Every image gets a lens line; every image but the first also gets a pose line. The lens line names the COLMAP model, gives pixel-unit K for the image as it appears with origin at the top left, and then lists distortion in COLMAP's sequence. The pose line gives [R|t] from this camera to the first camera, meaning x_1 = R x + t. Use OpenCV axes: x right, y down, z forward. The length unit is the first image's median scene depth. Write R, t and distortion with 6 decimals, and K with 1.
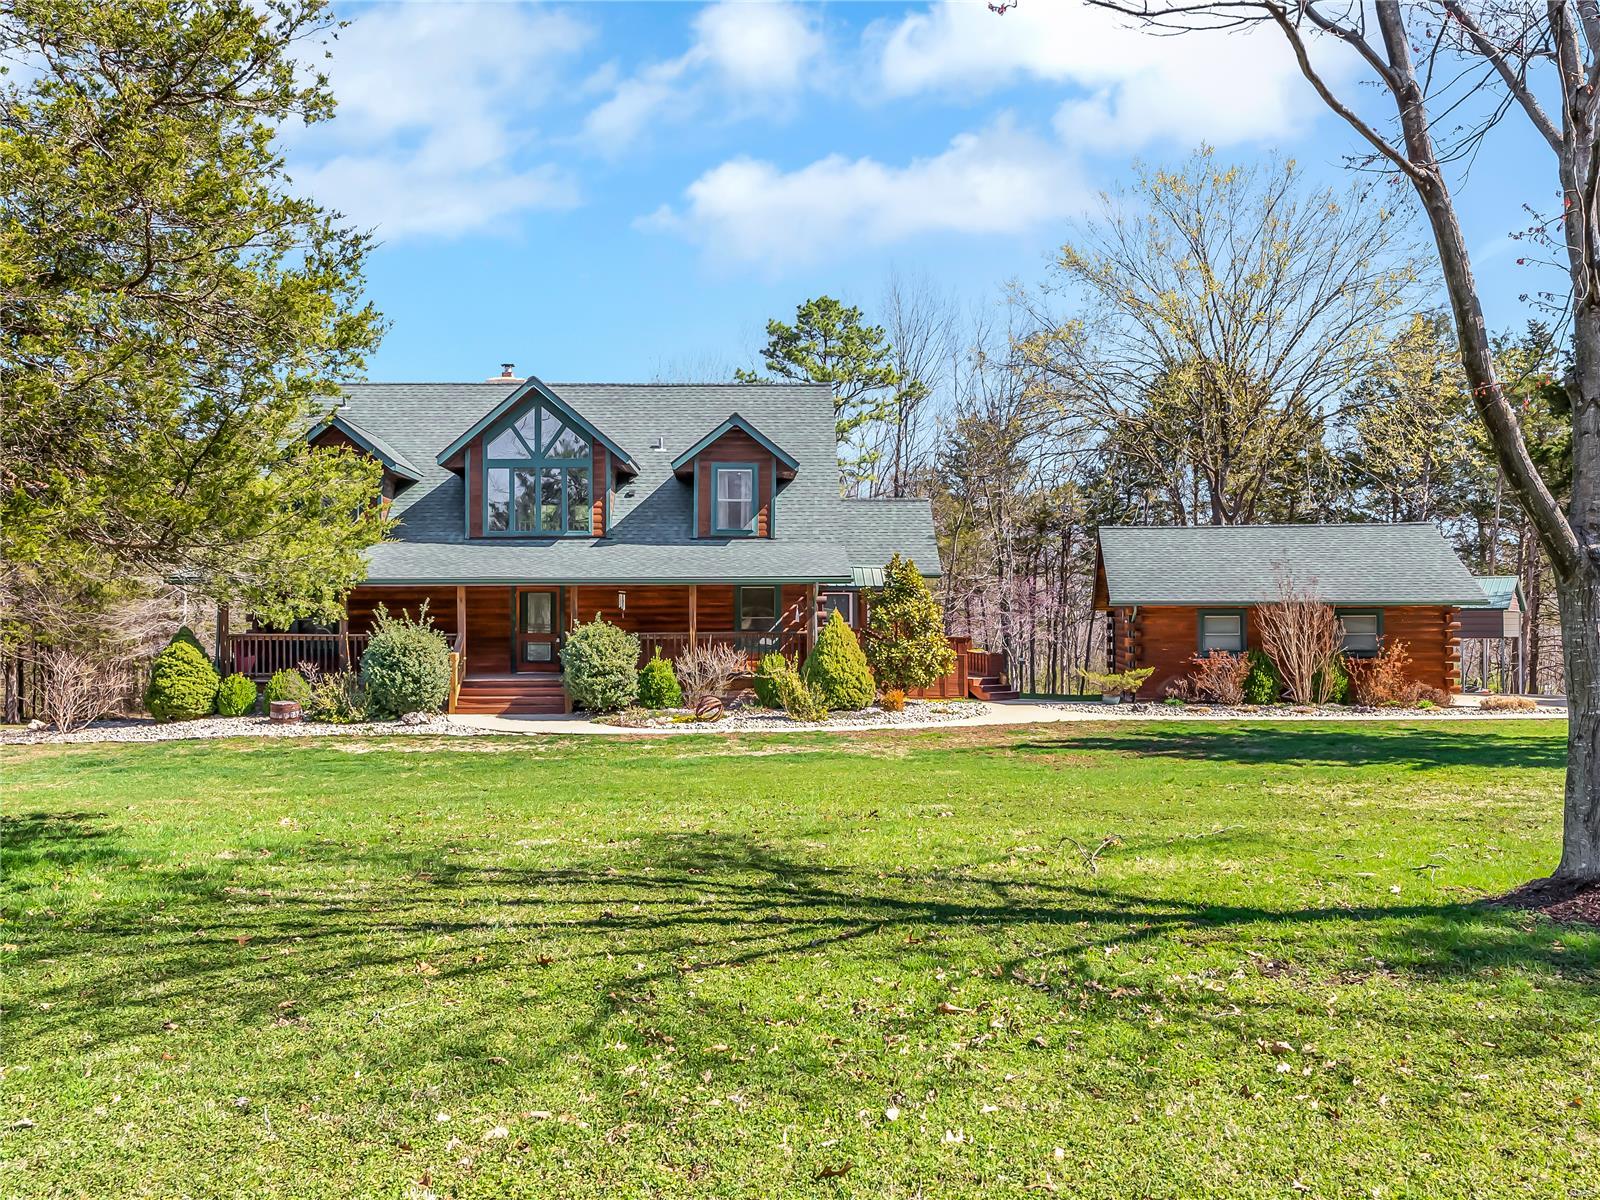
lens RADIAL K [[1227.7, 0, 800.0], [0, 1227.7, 600.0], [0, 0, 1]] dist [-0.002634, -0.103381]
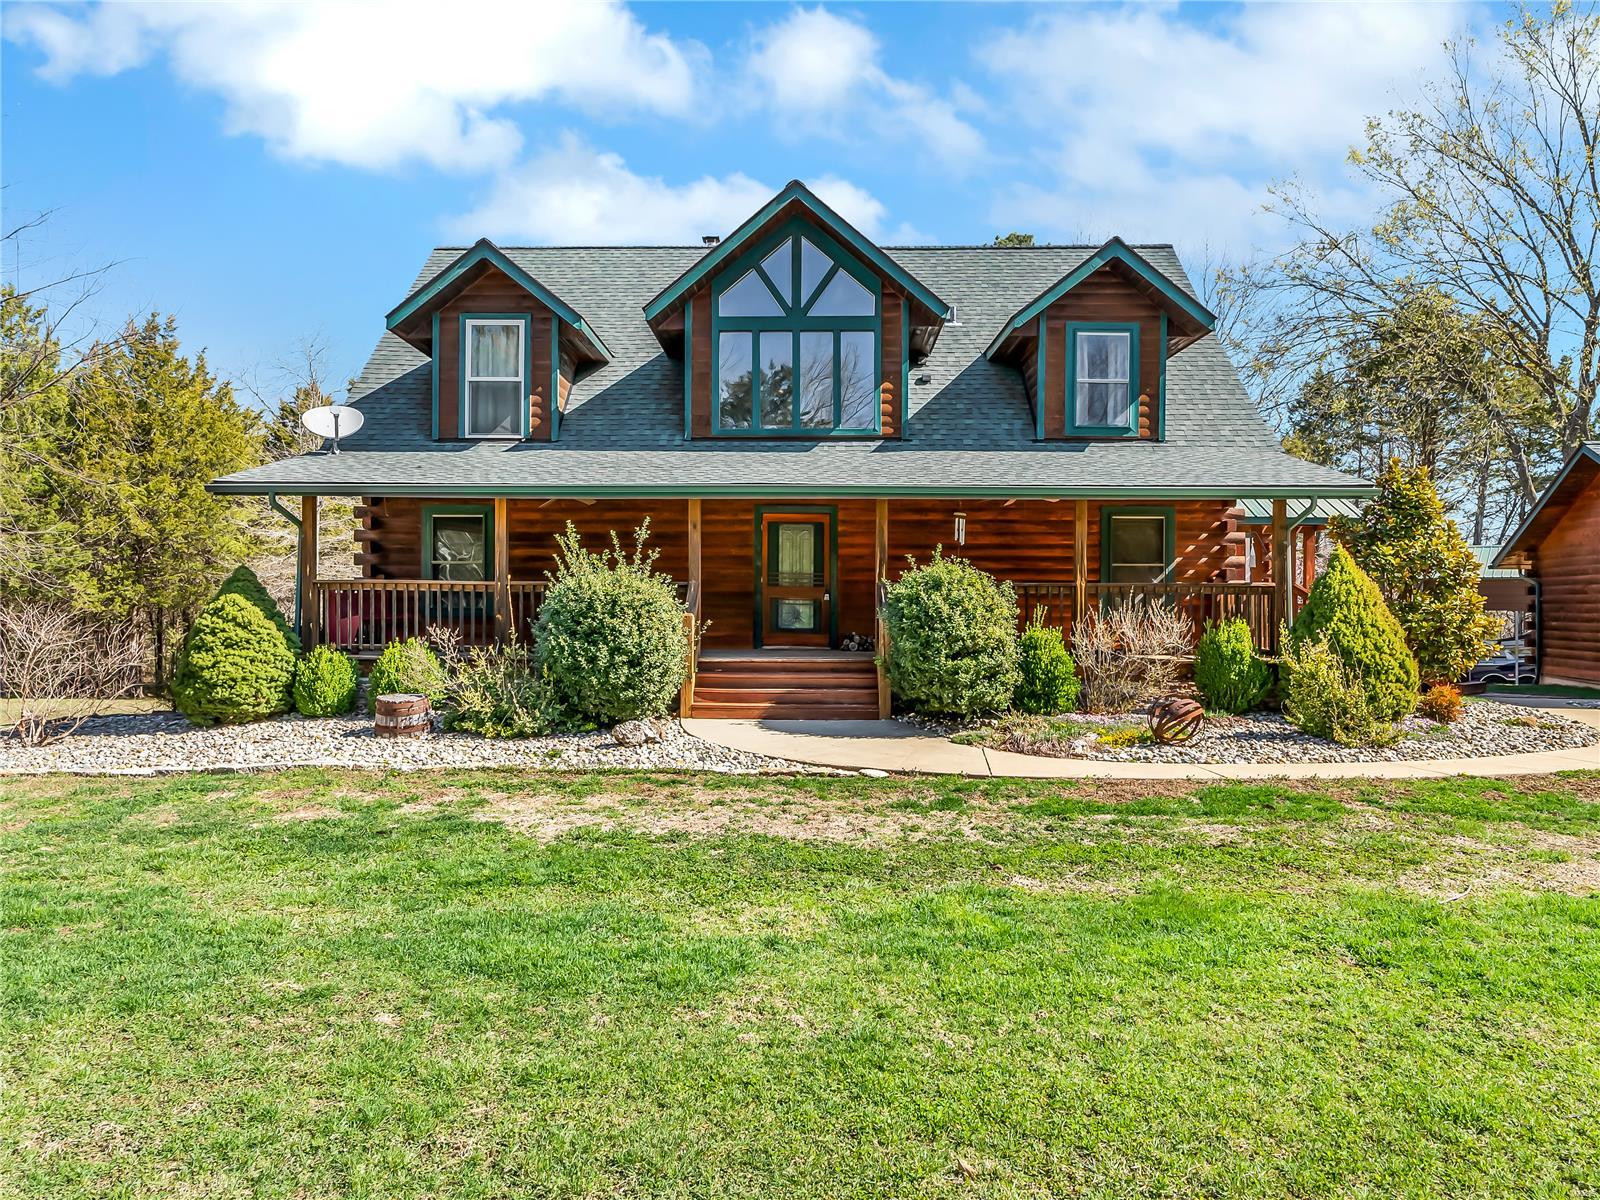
lens RADIAL K [[1043.2, 0, 800.0], [0, 1043.2, 600.0], [0, 0, 1]] dist [-0.032649, 0.000247]
pose [[0.997770, 0.007585, -0.066314, -0.197504], [-0.006593, 0.999863, 0.015158, 0.029142], [0.066420, -0.014687, 0.997684, 0.512206]]
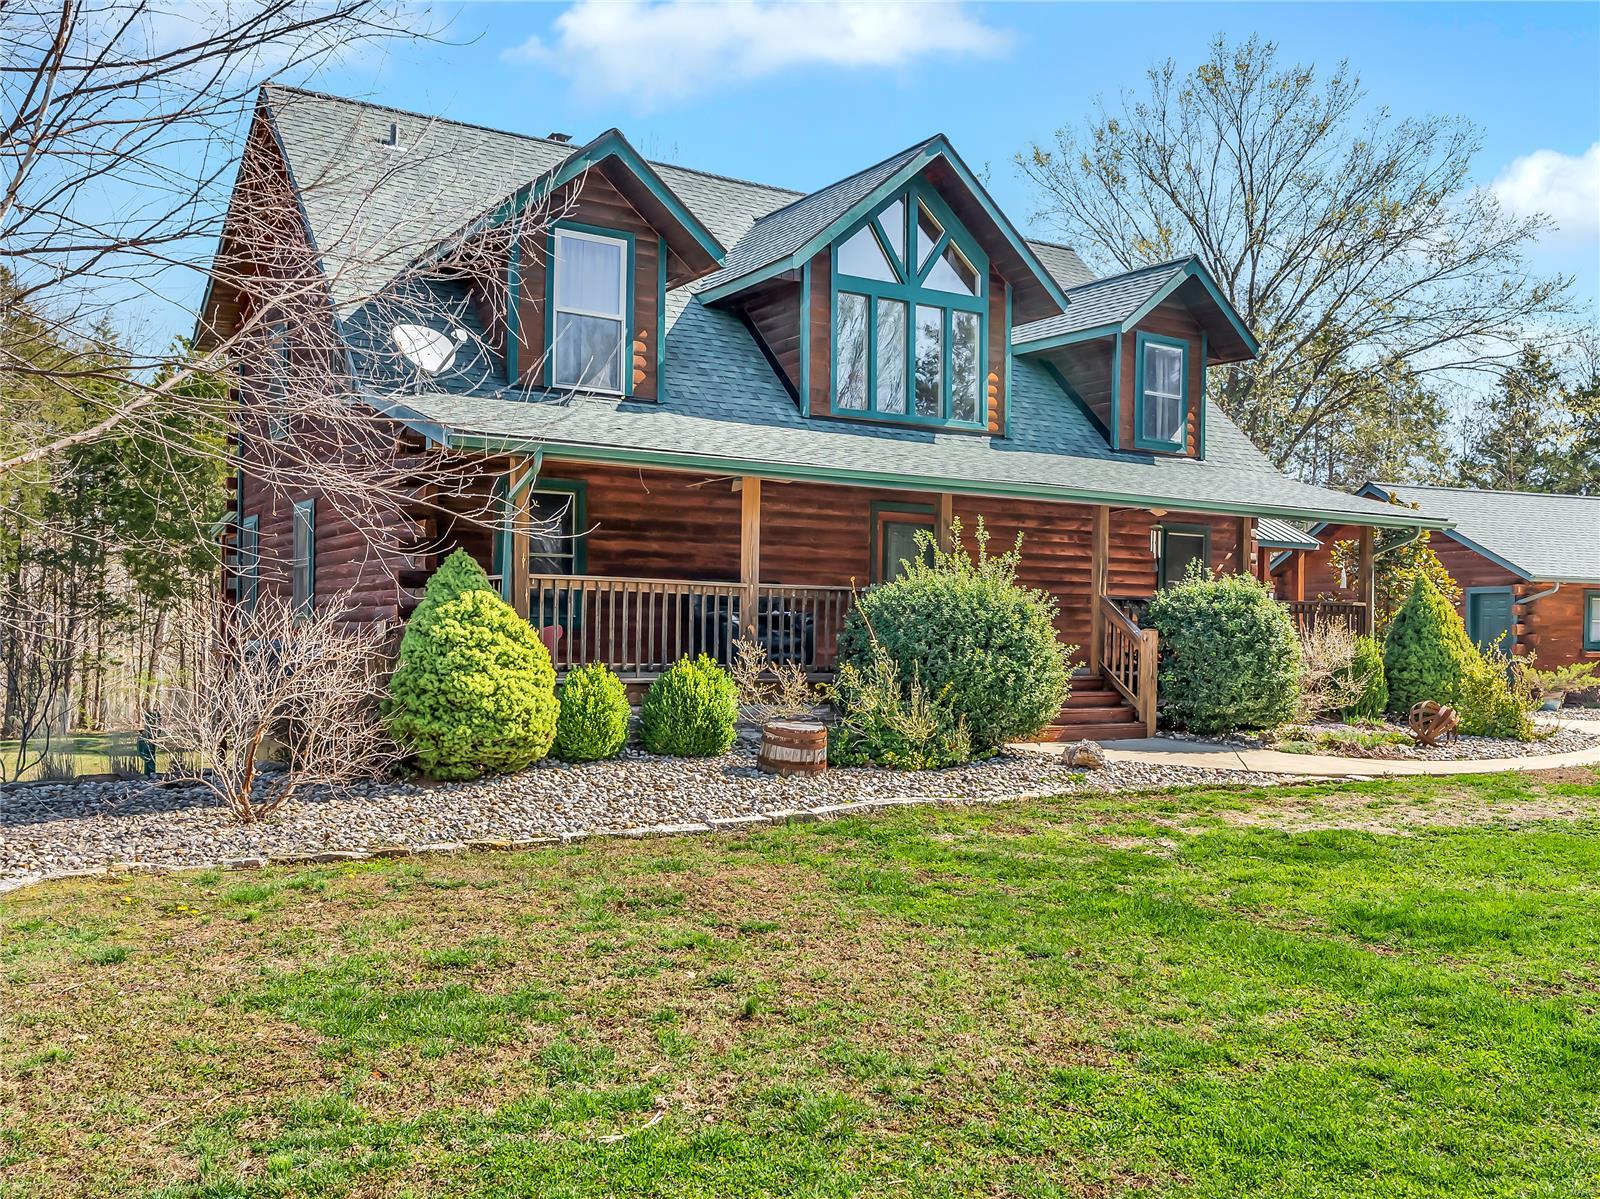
lens RADIAL K [[1395.1, 0, 800.0], [0, 1395.1, 599.5], [0, 0, 1]] dist [-0.007010, -0.004763]
pose [[0.876358, 0.028375, 0.480823, -0.643108], [-0.035190, 0.999367, 0.005161, 0.031708], [-0.480373, -0.021442, 0.876802, 0.515725]]
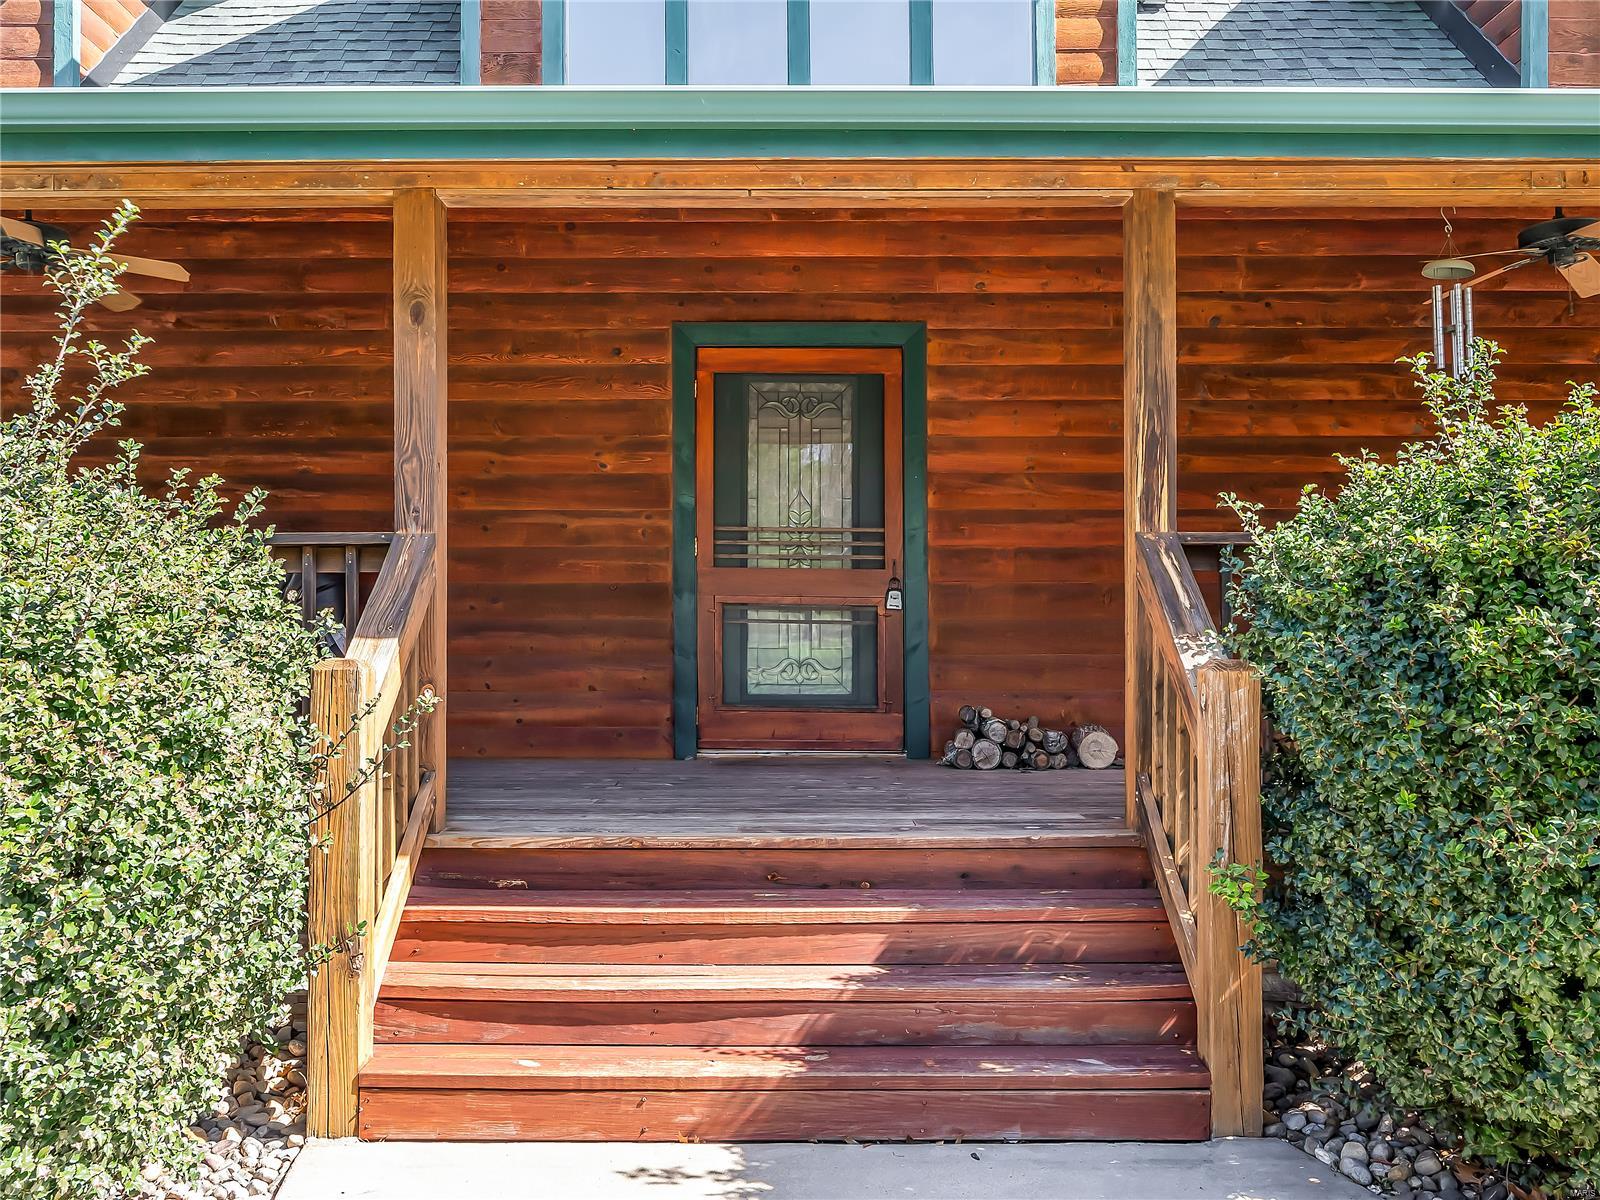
lens RADIAL K [[1395.1, 0, 800.0], [0, 1395.1, 600.0], [0, 0, 1]] dist [-0.007010, -0.004763]
pose [[0.998925, 0.003704, -0.046214, -0.228458], [-0.003783, 0.999992, -0.001621, 0.037223], [0.046208, 0.001794, 0.998930, 0.858294]]
